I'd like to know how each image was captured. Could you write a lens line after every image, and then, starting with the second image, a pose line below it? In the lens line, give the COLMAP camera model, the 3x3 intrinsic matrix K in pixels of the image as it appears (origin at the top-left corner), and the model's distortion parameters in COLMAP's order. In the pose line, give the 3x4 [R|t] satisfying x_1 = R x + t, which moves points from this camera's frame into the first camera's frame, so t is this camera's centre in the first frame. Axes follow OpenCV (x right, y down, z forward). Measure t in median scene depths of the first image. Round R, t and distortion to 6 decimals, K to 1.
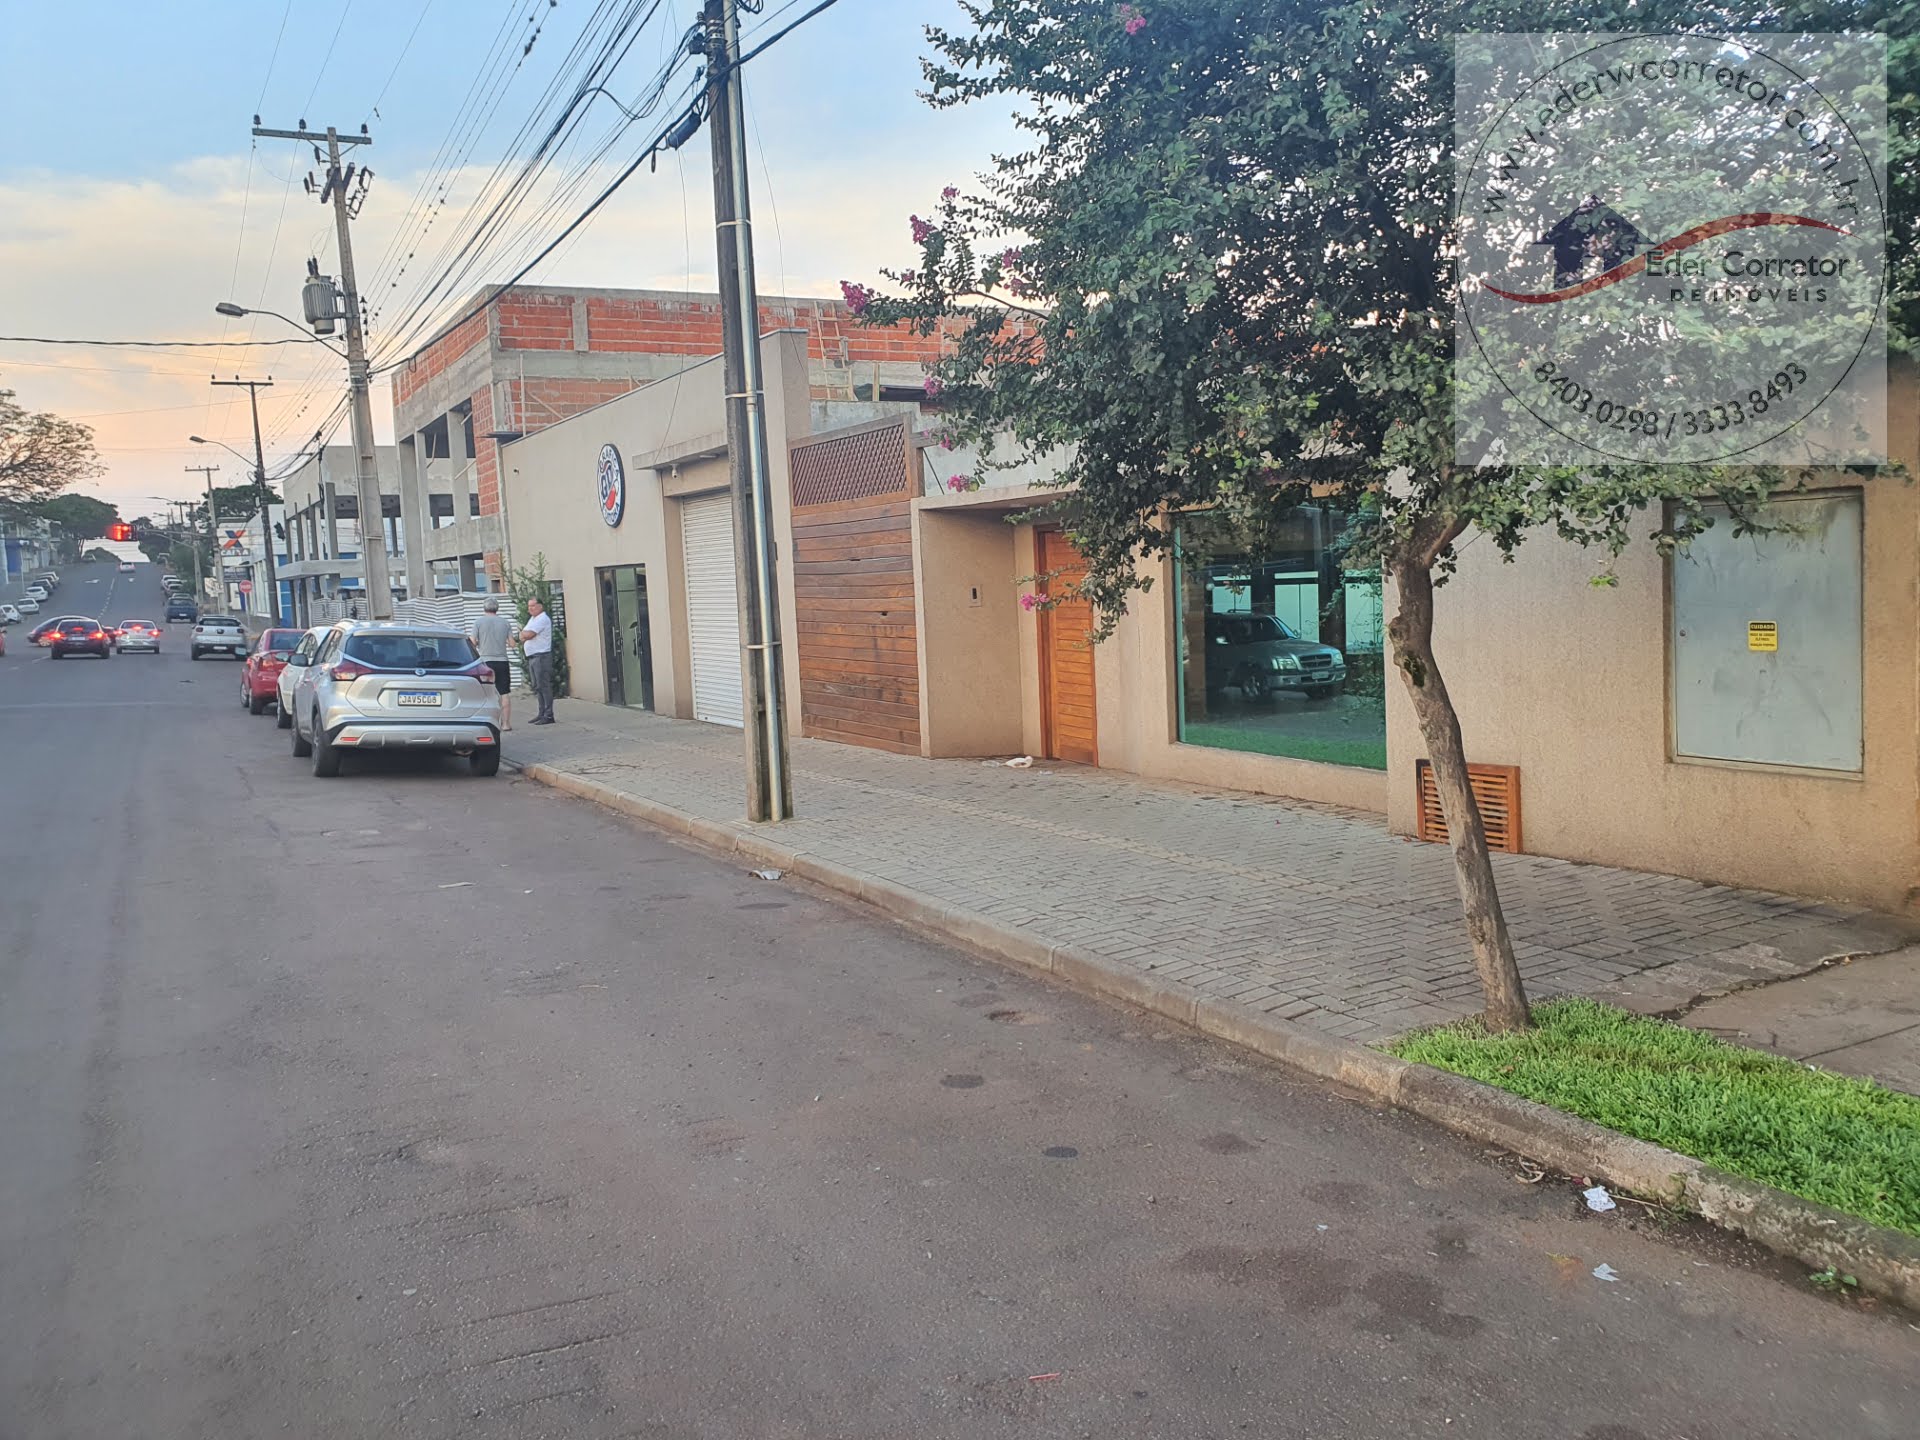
lens RADIAL K [[1471.2, 0, 970.4], [0, 1471.2, 712.0], [0, 0, 1]] dist [-0.016765, 0.046948]
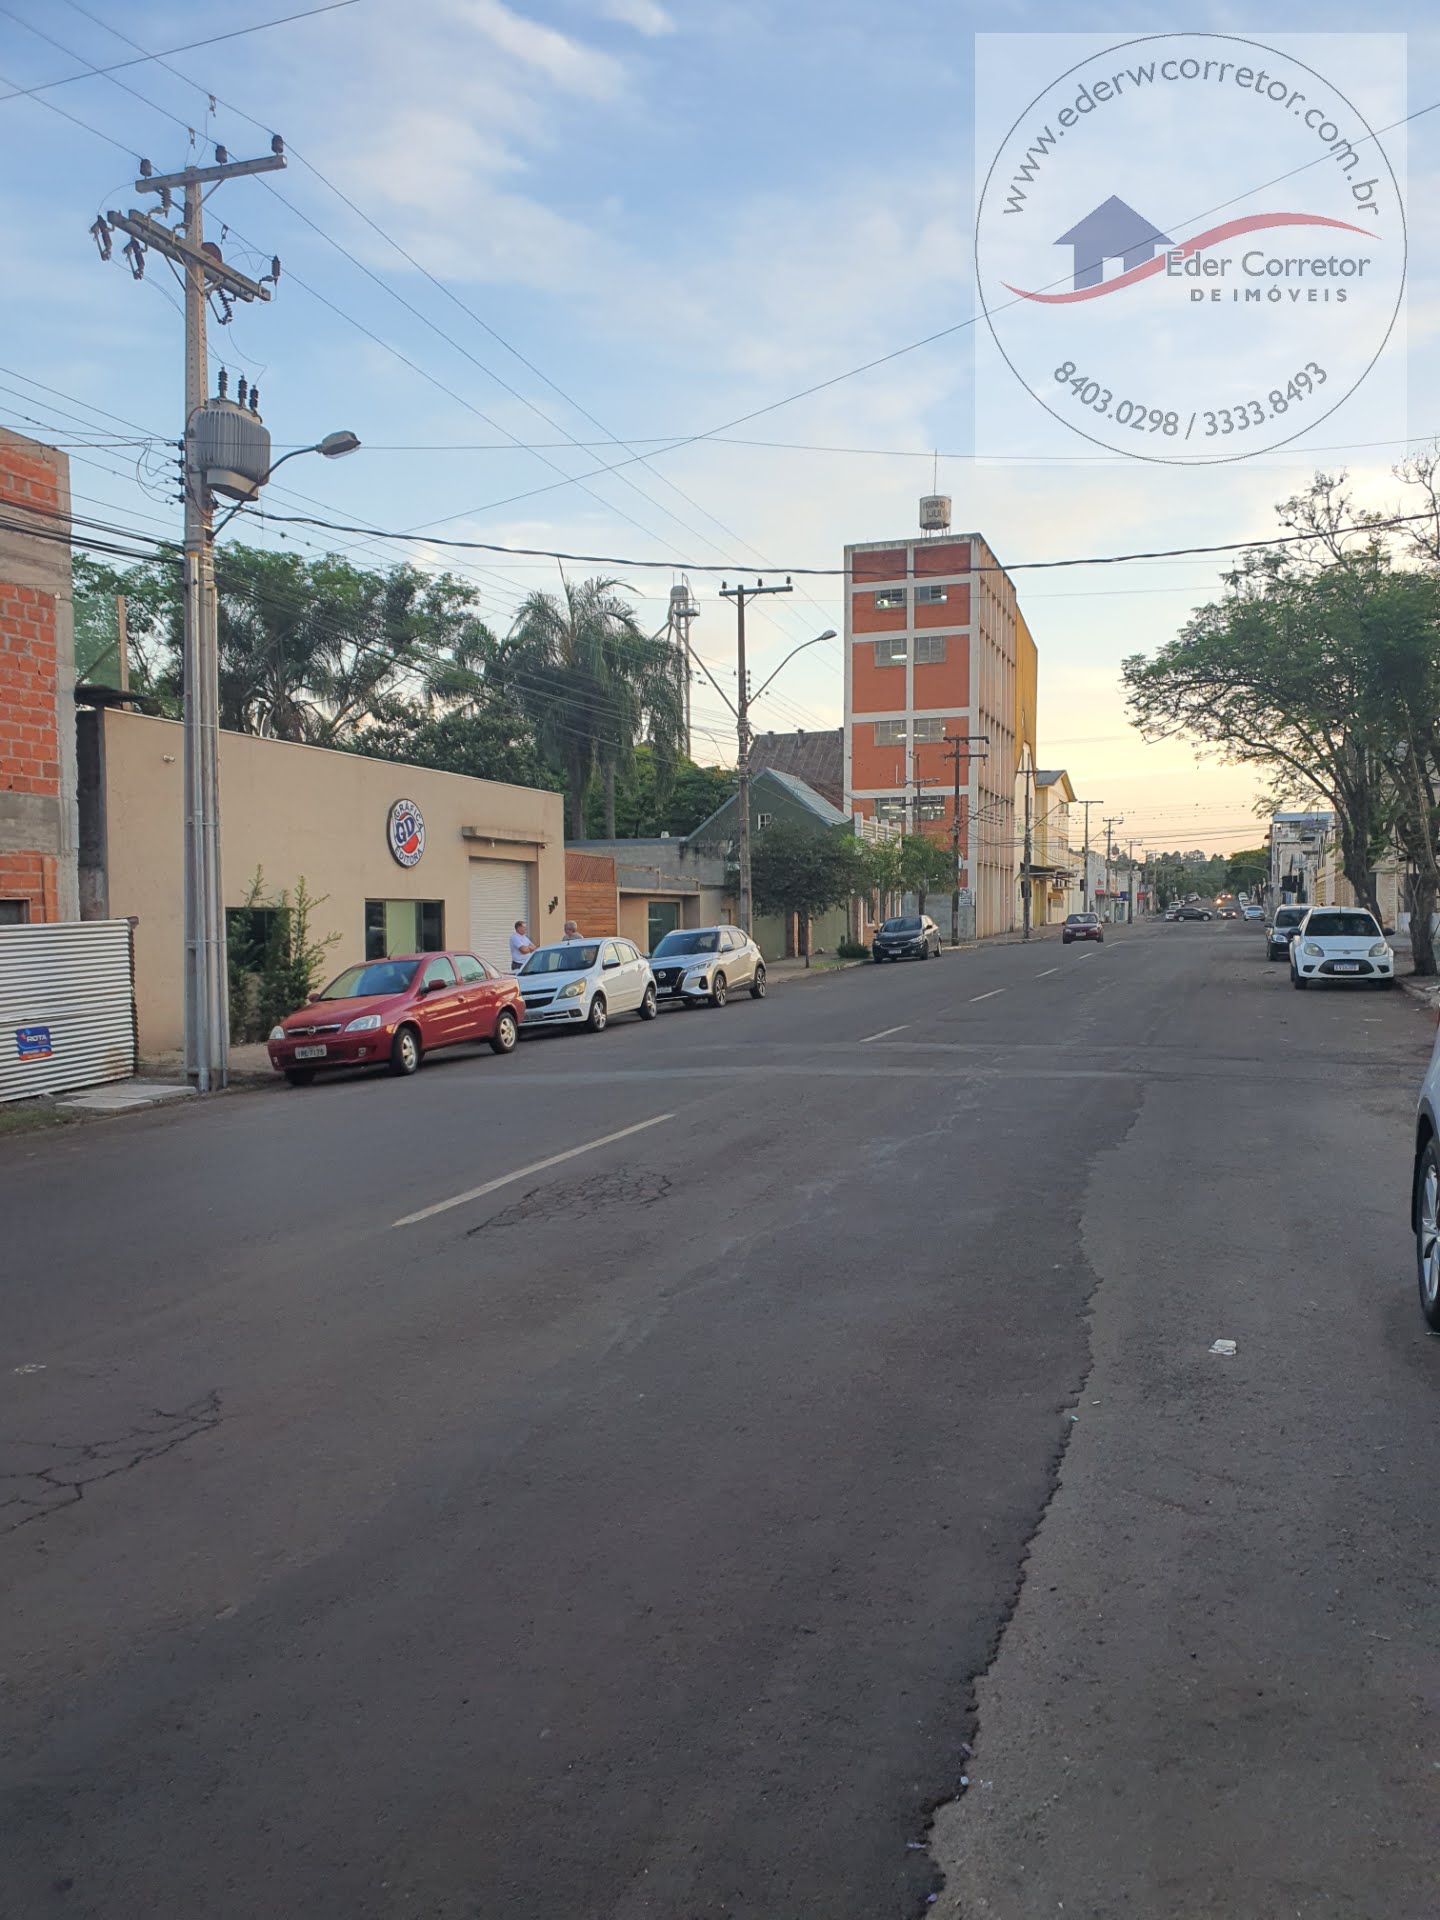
lens RADIAL K [[1512.4, 0, 734.0], [0, 1512.4, 987.7], [0, 0, 1]] dist [0.113471, -0.197393]
pose [[-0.673861, 0.014862, 0.738708, -2.494490], [0.110816, 0.990521, 0.081160, -0.186395], [-0.730500, 0.136551, -0.669121, 3.073901]]
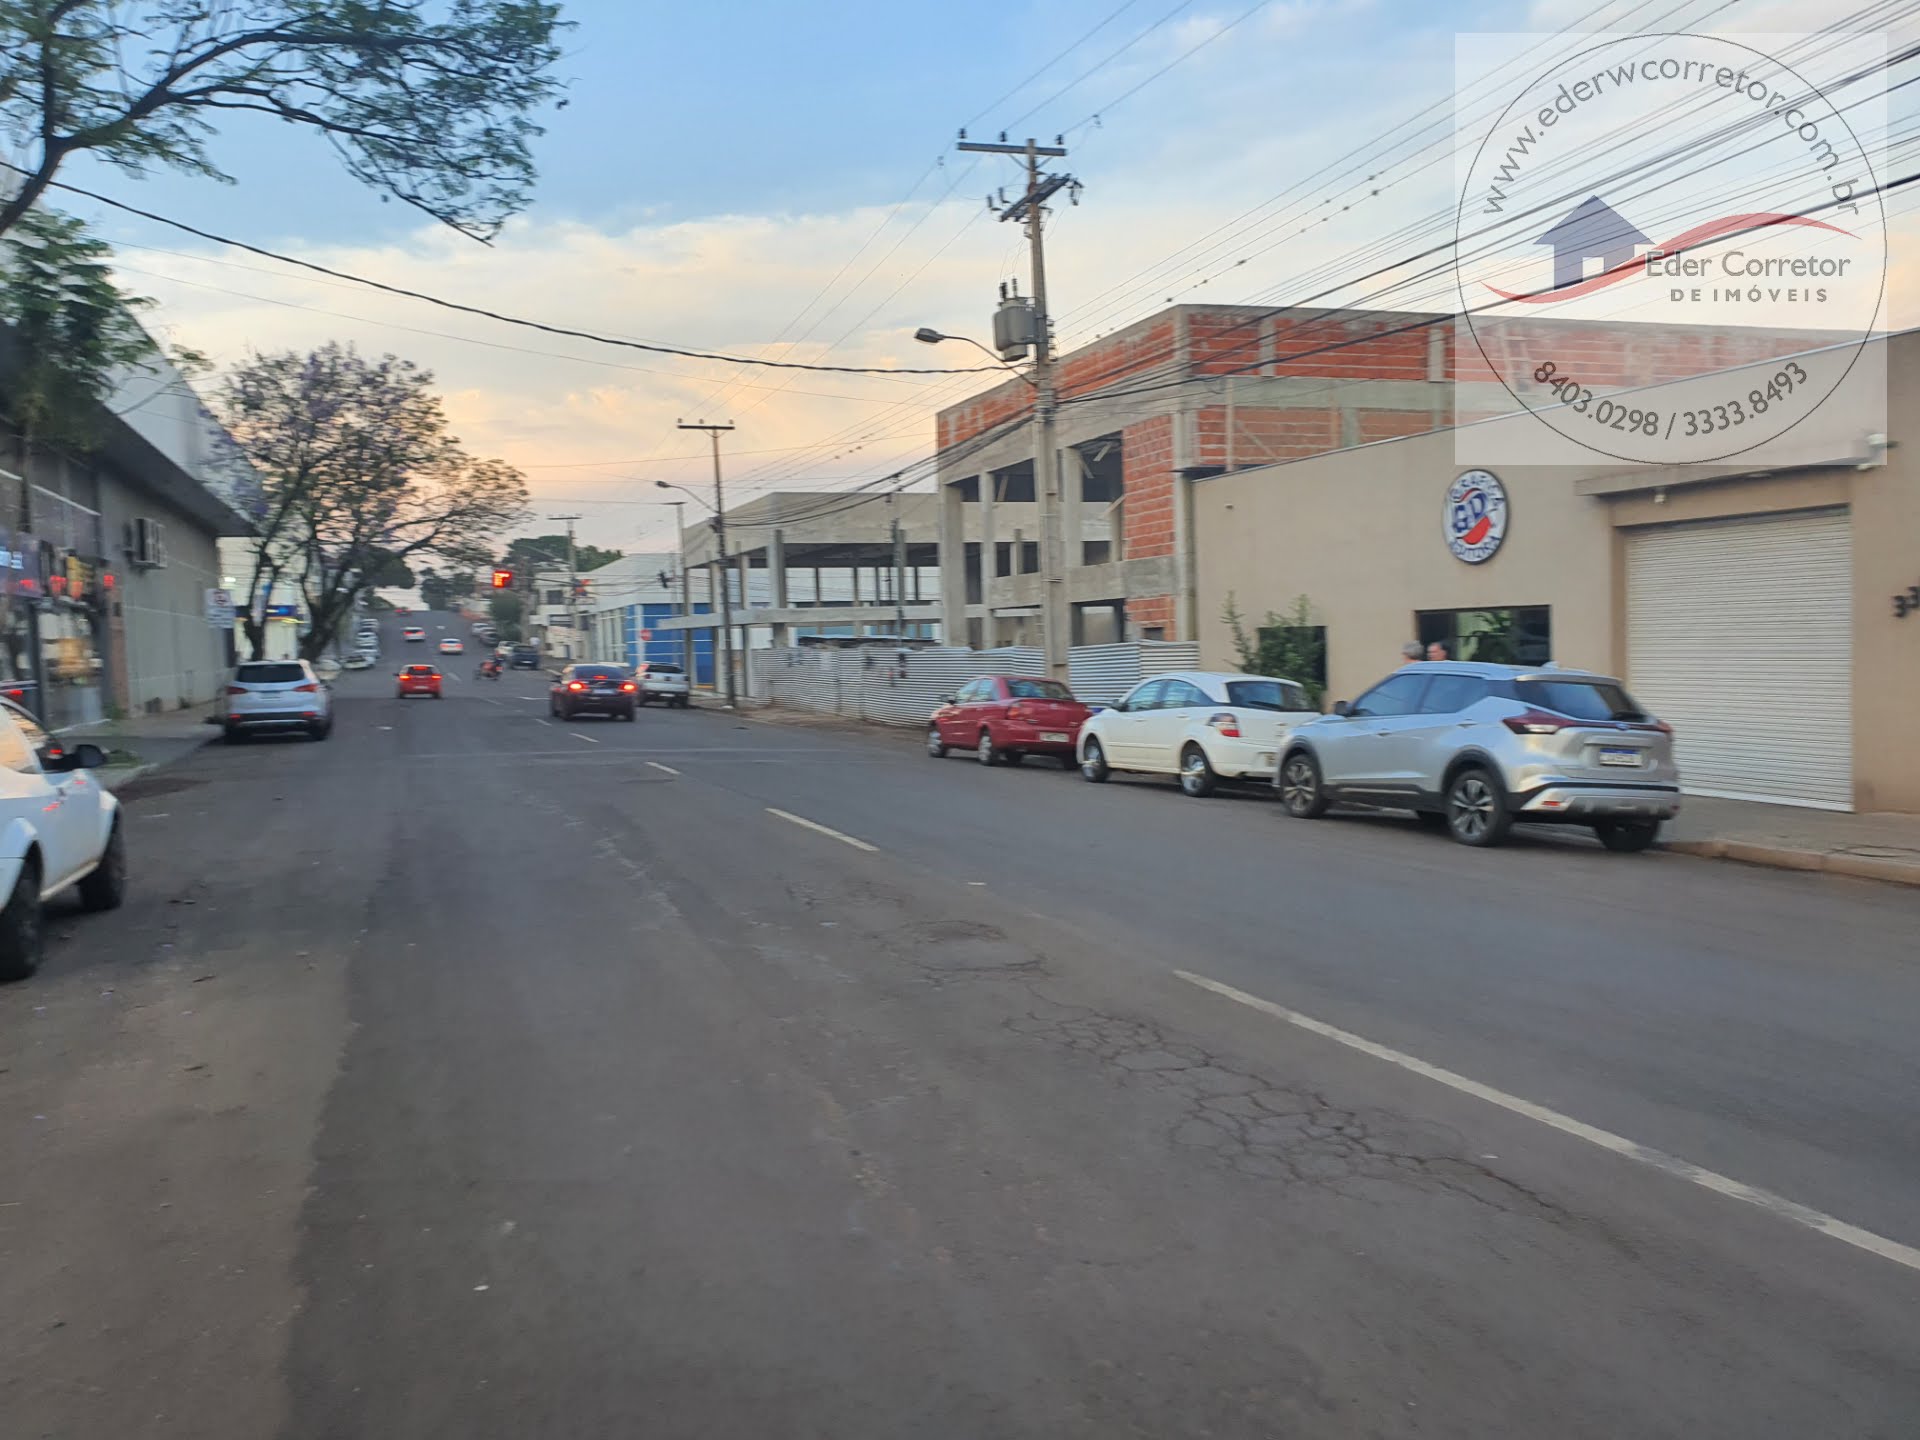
lens RADIAL K [[1512.4, 0, 969.0], [0, 1512.4, 727.5], [0, 0, 1]] dist [0.113471, -0.197393]
pose [[0.988829, 0.021852, -0.147446, -0.753490], [-0.026585, 0.999190, -0.030205, 0.012236], [0.146666, 0.033788, 0.988609, 0.113001]]
